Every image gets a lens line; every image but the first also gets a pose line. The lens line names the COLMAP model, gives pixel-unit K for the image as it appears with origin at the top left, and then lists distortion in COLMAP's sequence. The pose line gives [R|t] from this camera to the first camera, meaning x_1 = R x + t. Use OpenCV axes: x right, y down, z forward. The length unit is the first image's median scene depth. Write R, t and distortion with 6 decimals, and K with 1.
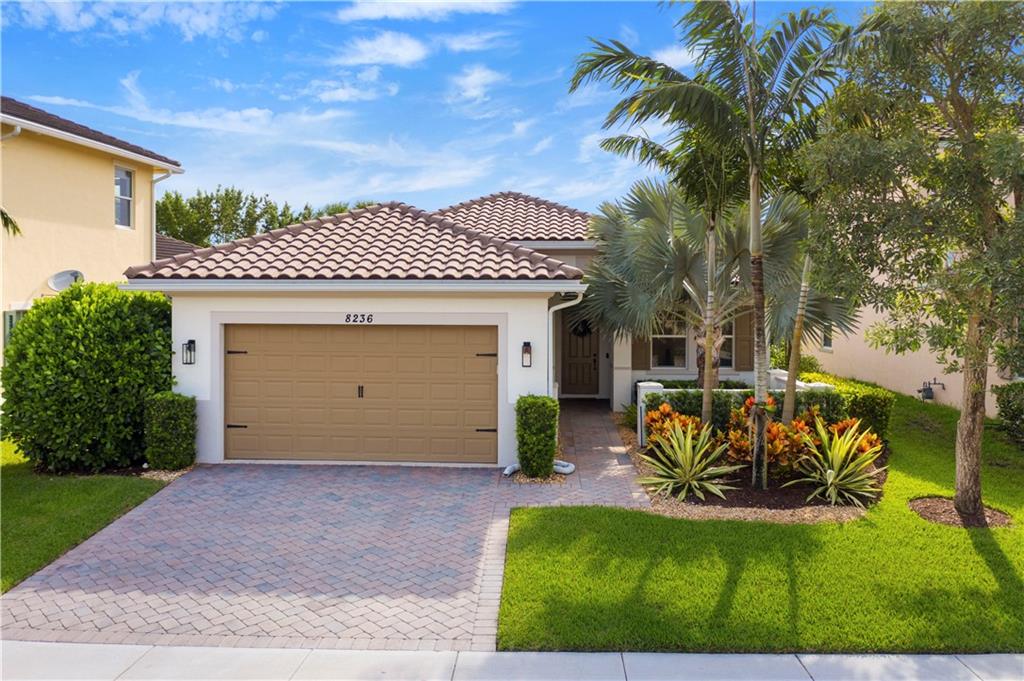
lens RADIAL K [[813.4, 0, 511.2], [0, 813.4, 306.7], [0, 0, 1]] dist [-0.006369, -0.002140]
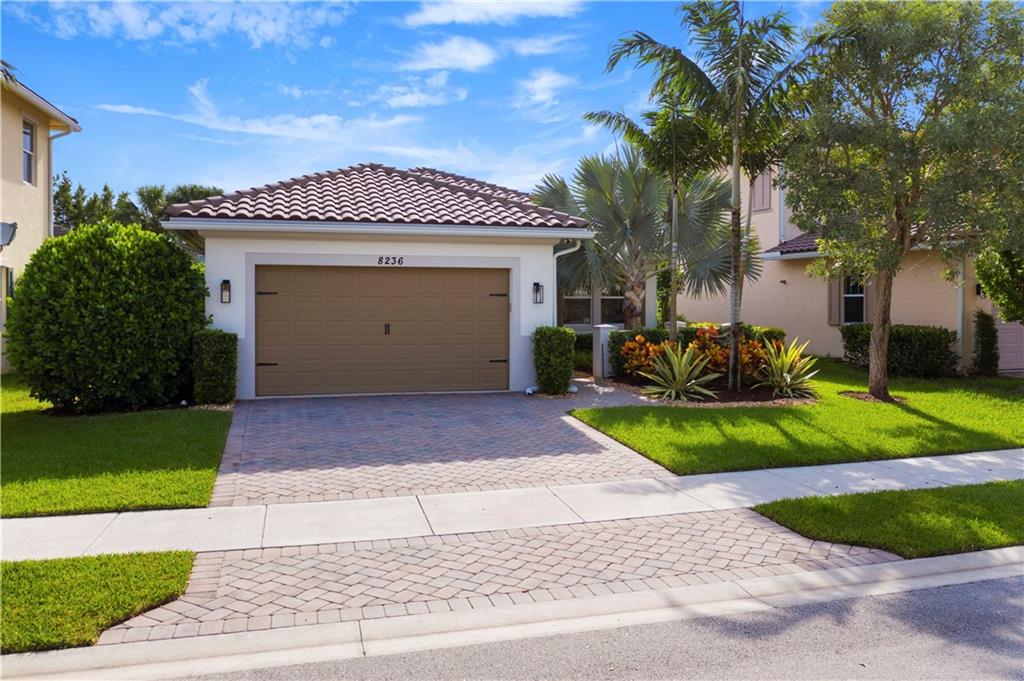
lens RADIAL K [[813.4, 0, 511.2], [0, 813.4, 306.7], [0, 0, 1]] dist [-0.006369, -0.002140]
pose [[0.947687, -0.003992, 0.319175, -0.401608], [0.007673, 0.999918, -0.010277, 0.093049], [-0.319108, 0.012189, 0.947640, -0.095013]]
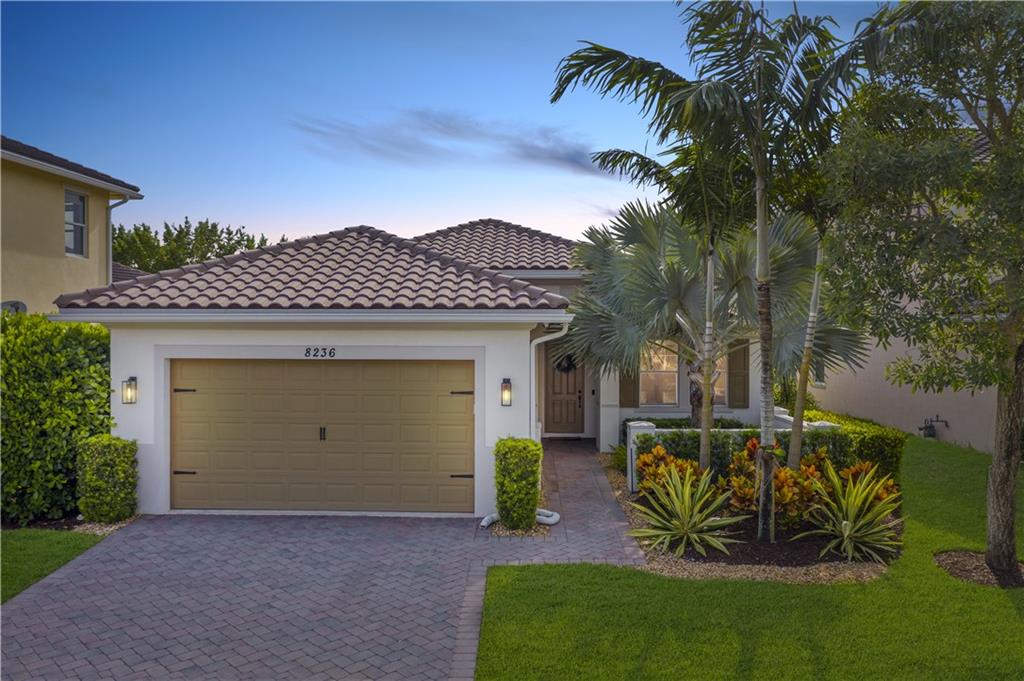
lens RADIAL K [[804.2, 0, 512.0], [0, 804.2, 340.5], [0, 0, 1]] dist [-0.008783, -0.005017]
pose [[0.999765, -0.000942, 0.021657, 0.006258], [0.000993, 0.999997, -0.002354, 0.003706], [-0.021655, 0.002375, 0.999763, 0.111997]]
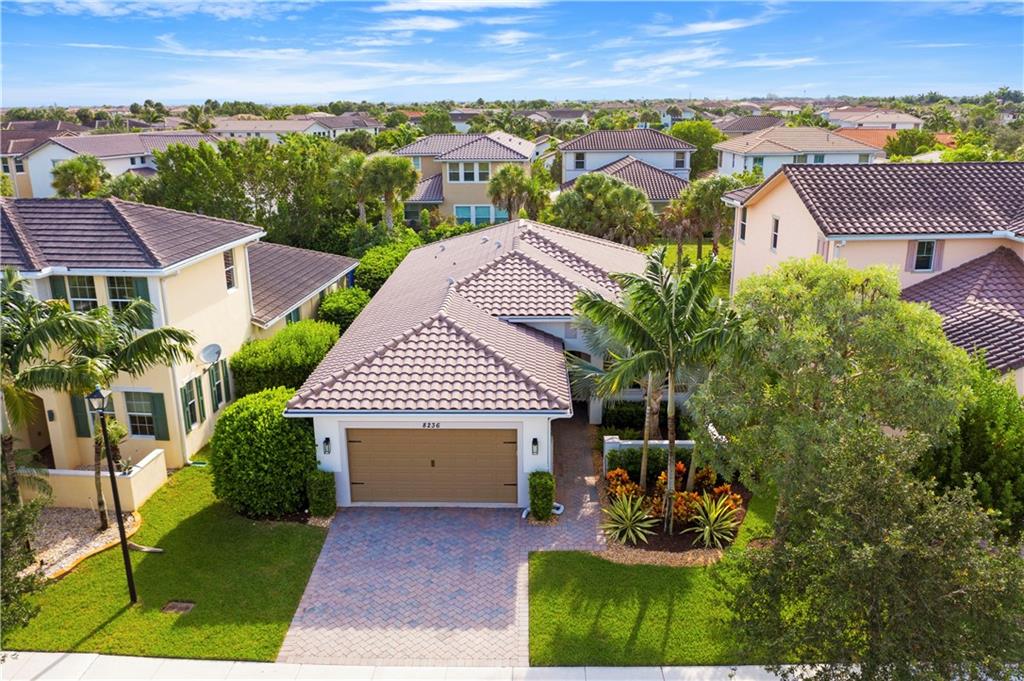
lens RADIAL K [[804.2, 0, 512.0], [0, 804.2, 340.5], [0, 0, 1]] dist [-0.008783, -0.005017]
pose [[0.999744, -0.016803, 0.015141, -0.049723], [0.012035, 0.961981, 0.272853, -0.609865], [-0.019150, -0.272601, 0.961937, -0.518551]]
